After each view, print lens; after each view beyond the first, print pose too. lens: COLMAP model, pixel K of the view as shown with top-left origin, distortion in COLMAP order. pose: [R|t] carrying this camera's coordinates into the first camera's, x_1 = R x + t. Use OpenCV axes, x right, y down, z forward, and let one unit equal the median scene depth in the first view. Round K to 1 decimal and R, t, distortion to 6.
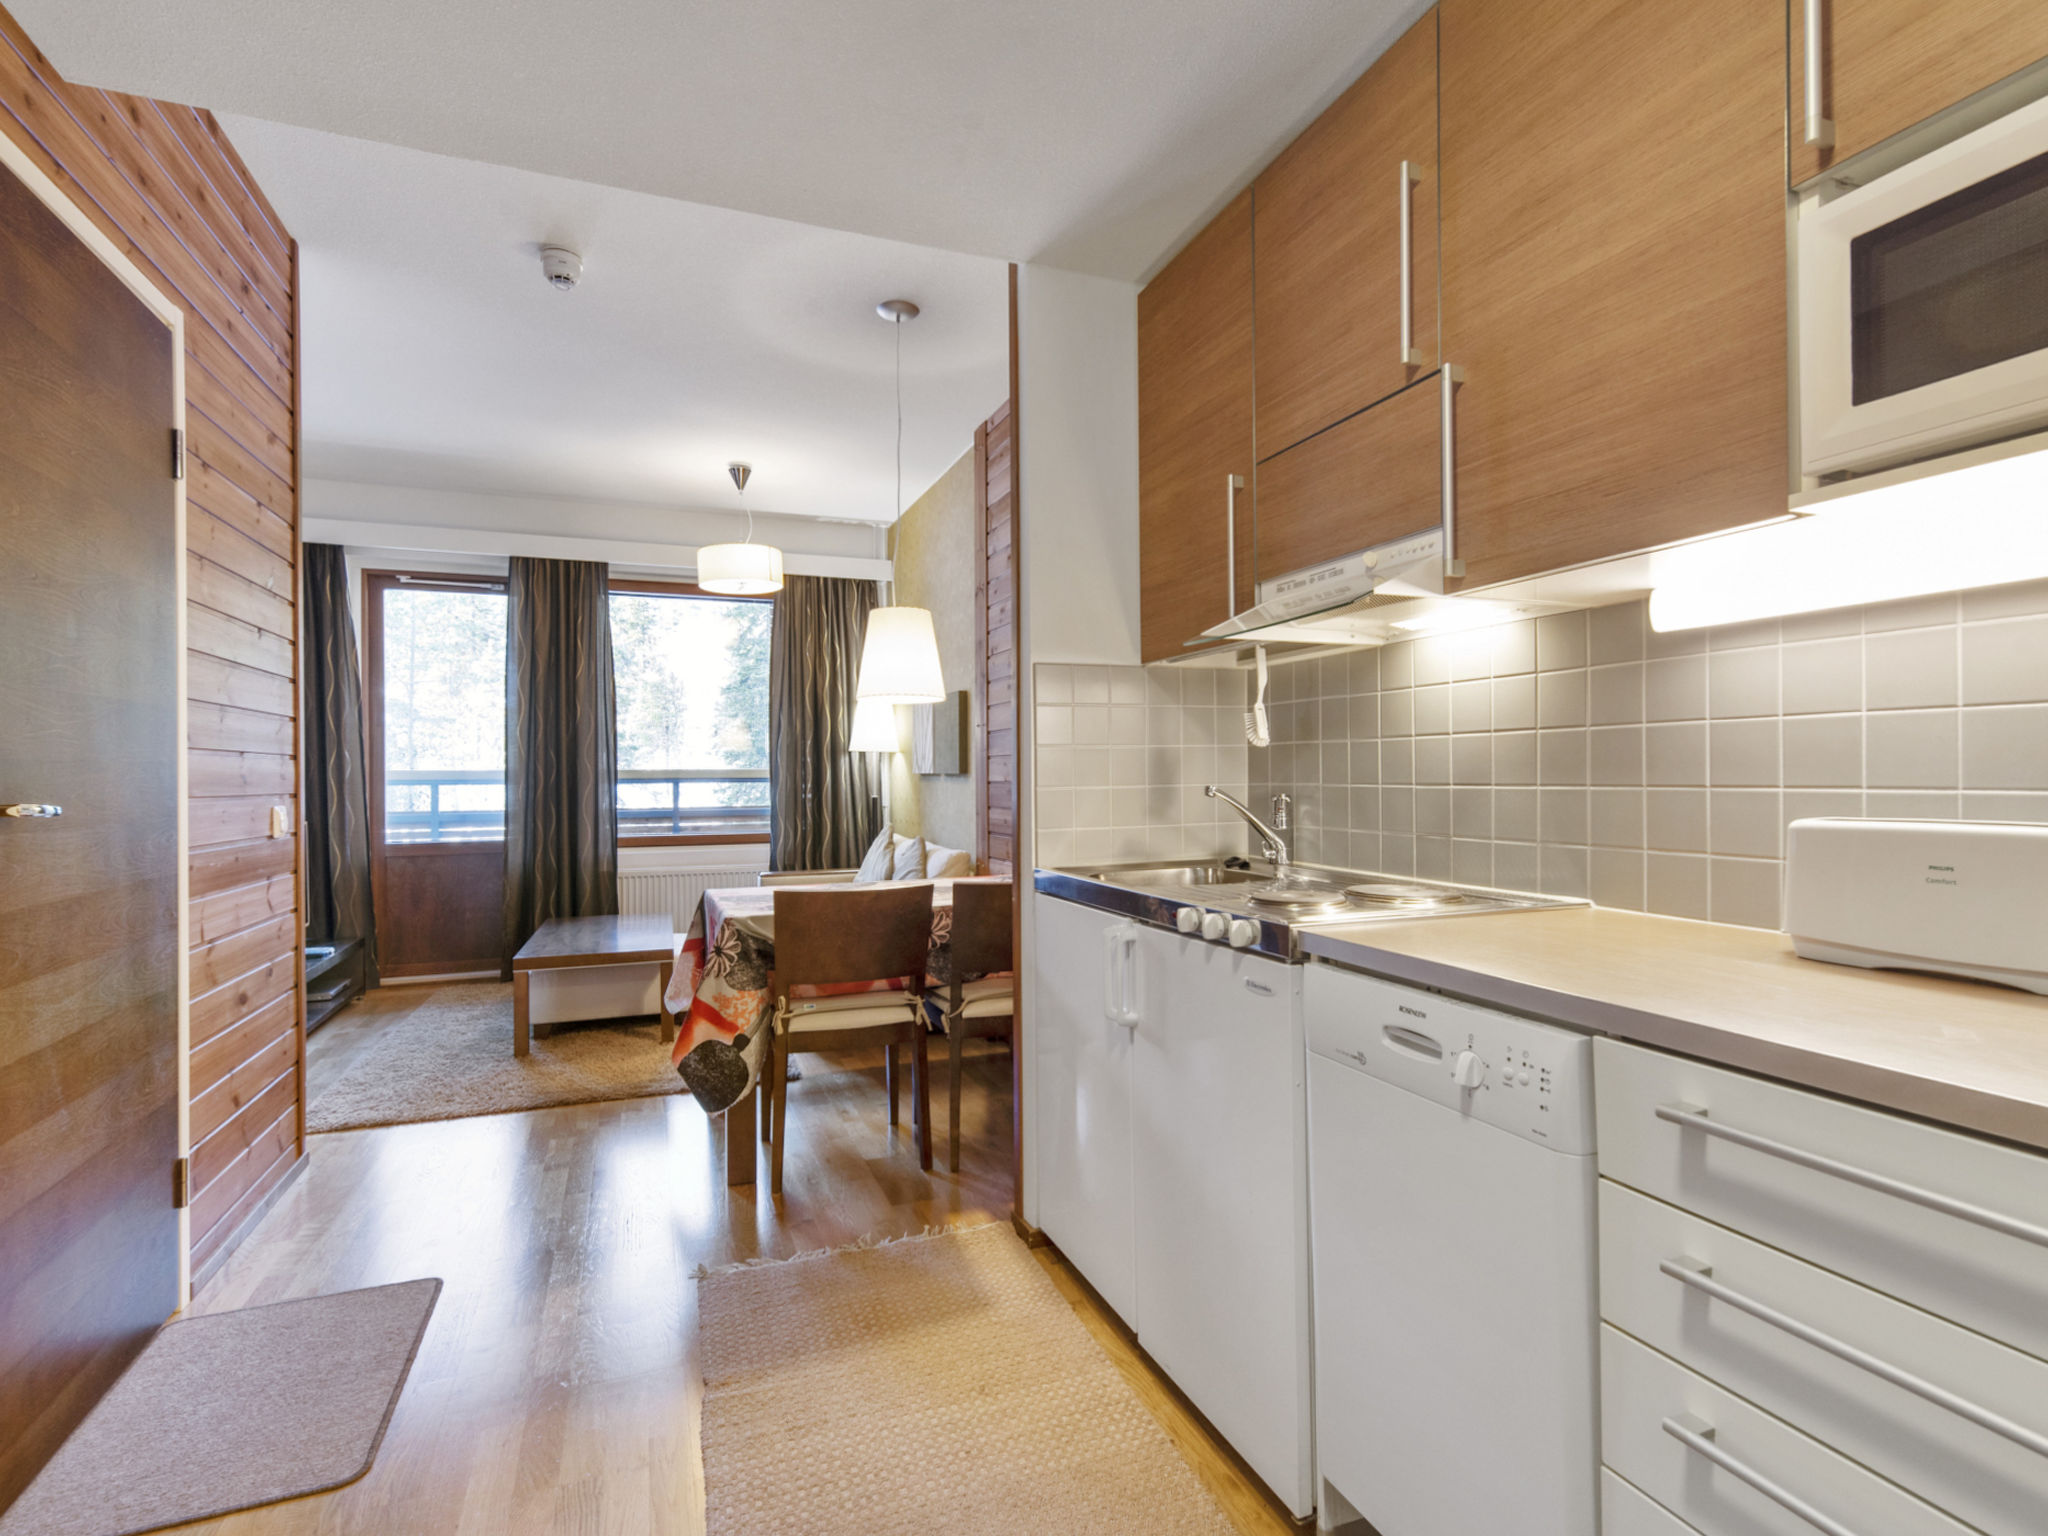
lens RADIAL K [[997.4, 0, 1041.5], [0, 997.4, 764.7], [0, 0, 1]] dist [0.008269, -0.000004]
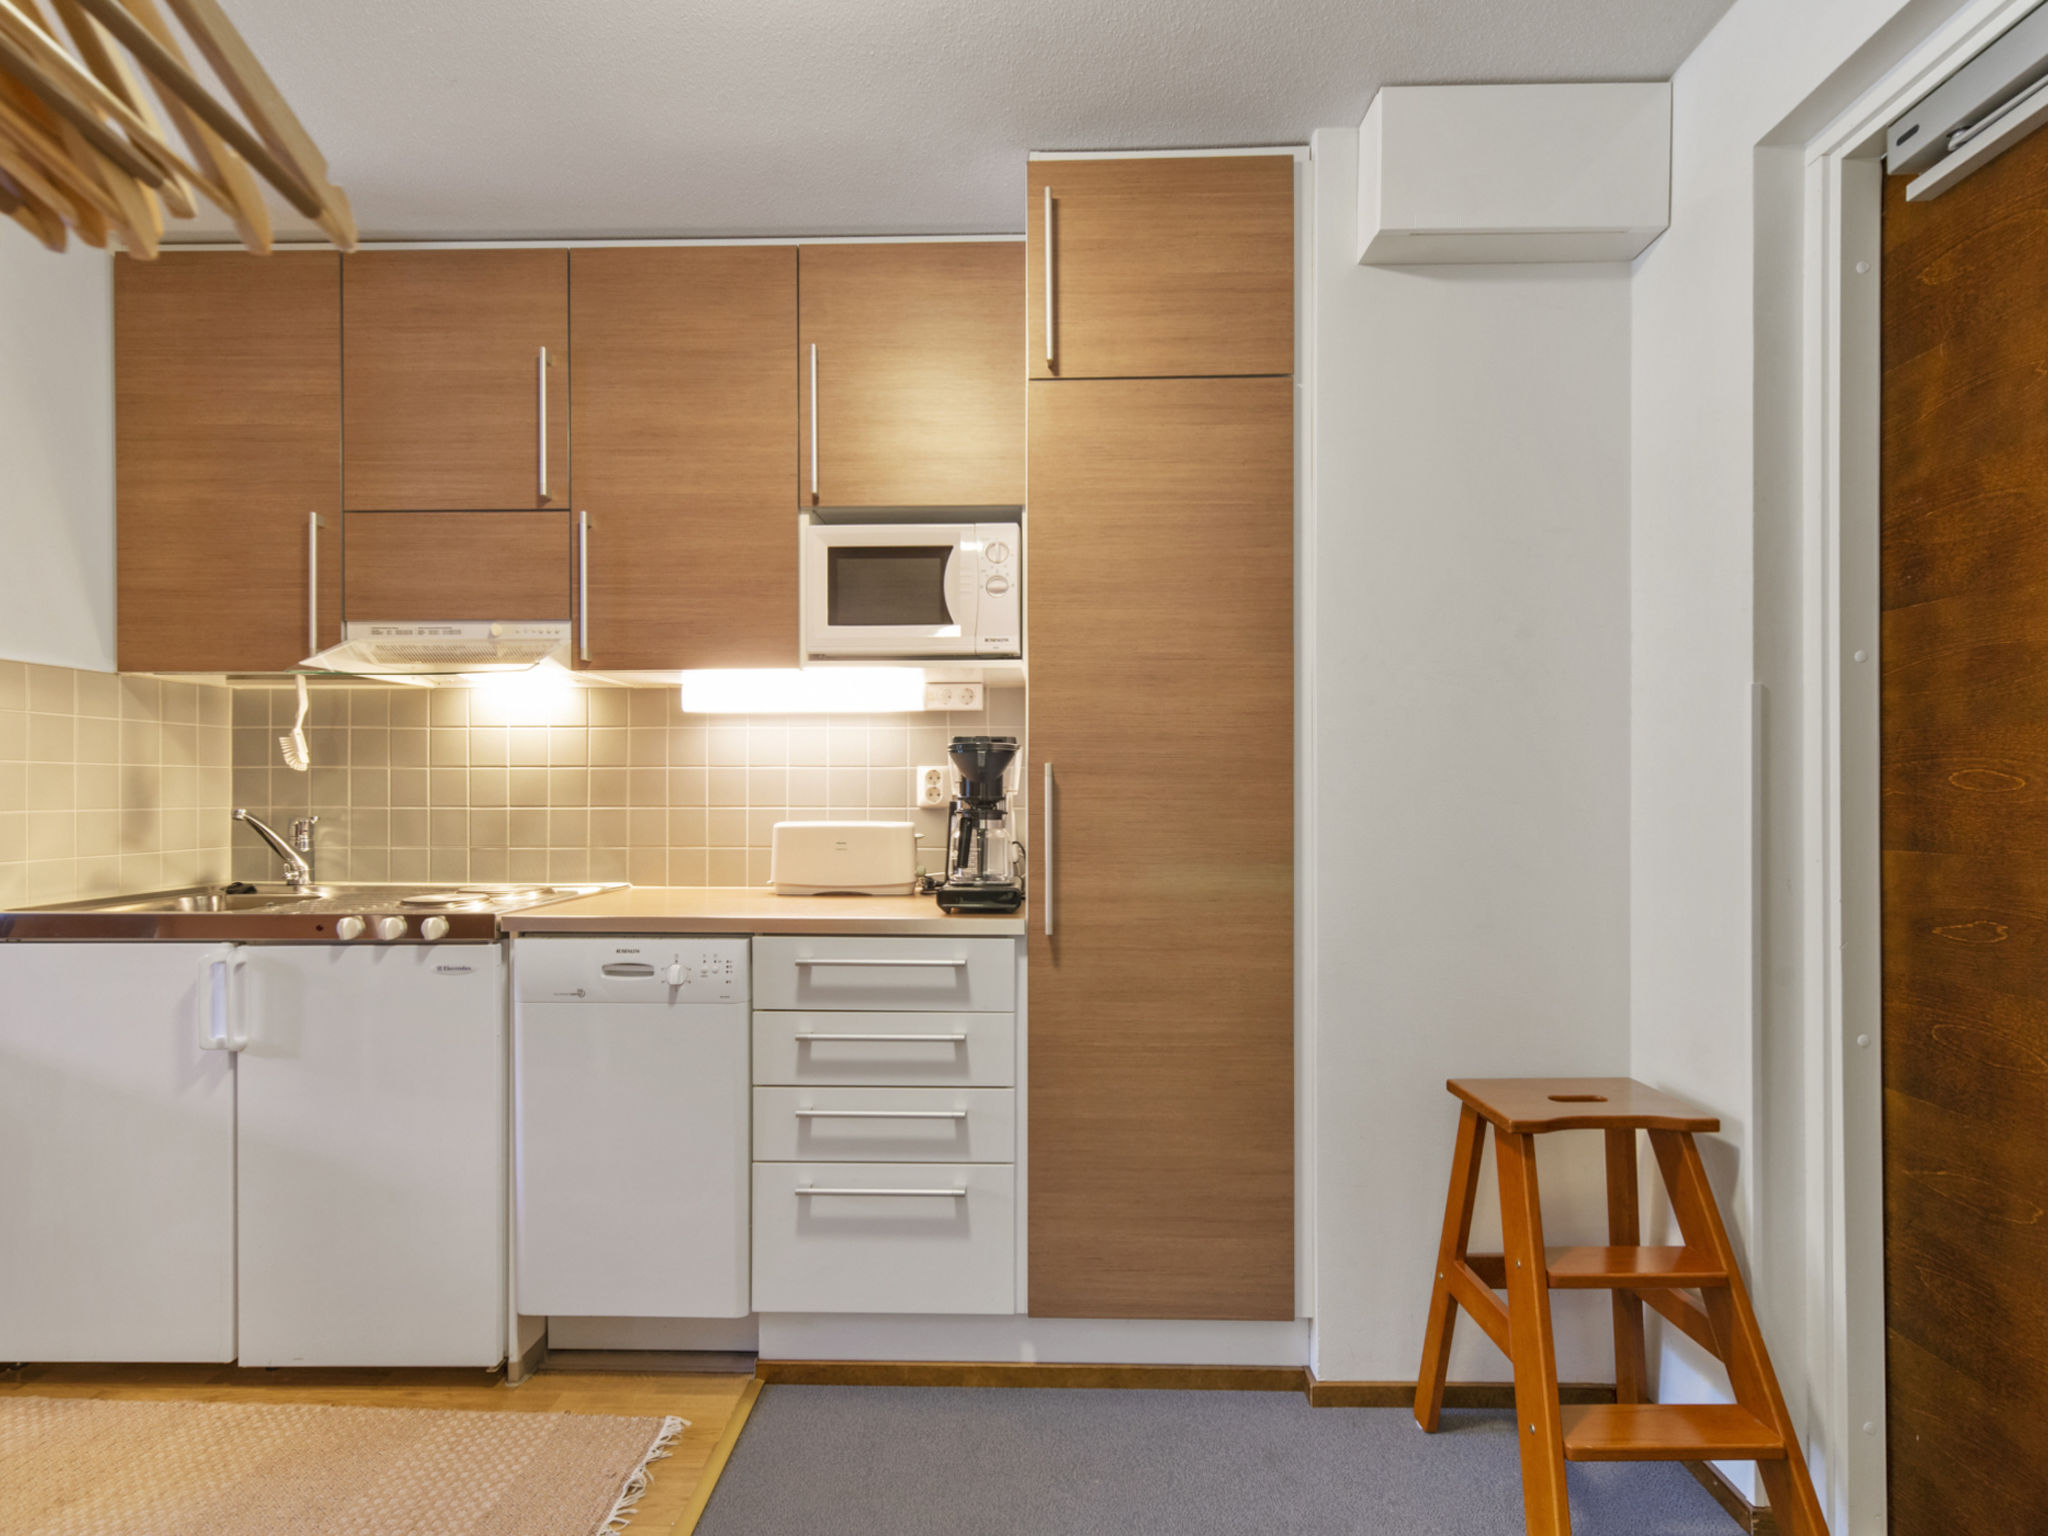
lens RADIAL K [[997.4, 0, 1019.0], [0, 997.4, 778.5], [0, 0, 1]] dist [0.008269, -0.000004]
pose [[0.380362, 0.023885, 0.924529, -0.561107], [-0.012361, 0.999708, -0.020741, 0.002712], [-0.924755, -0.003539, 0.380547, -0.101100]]
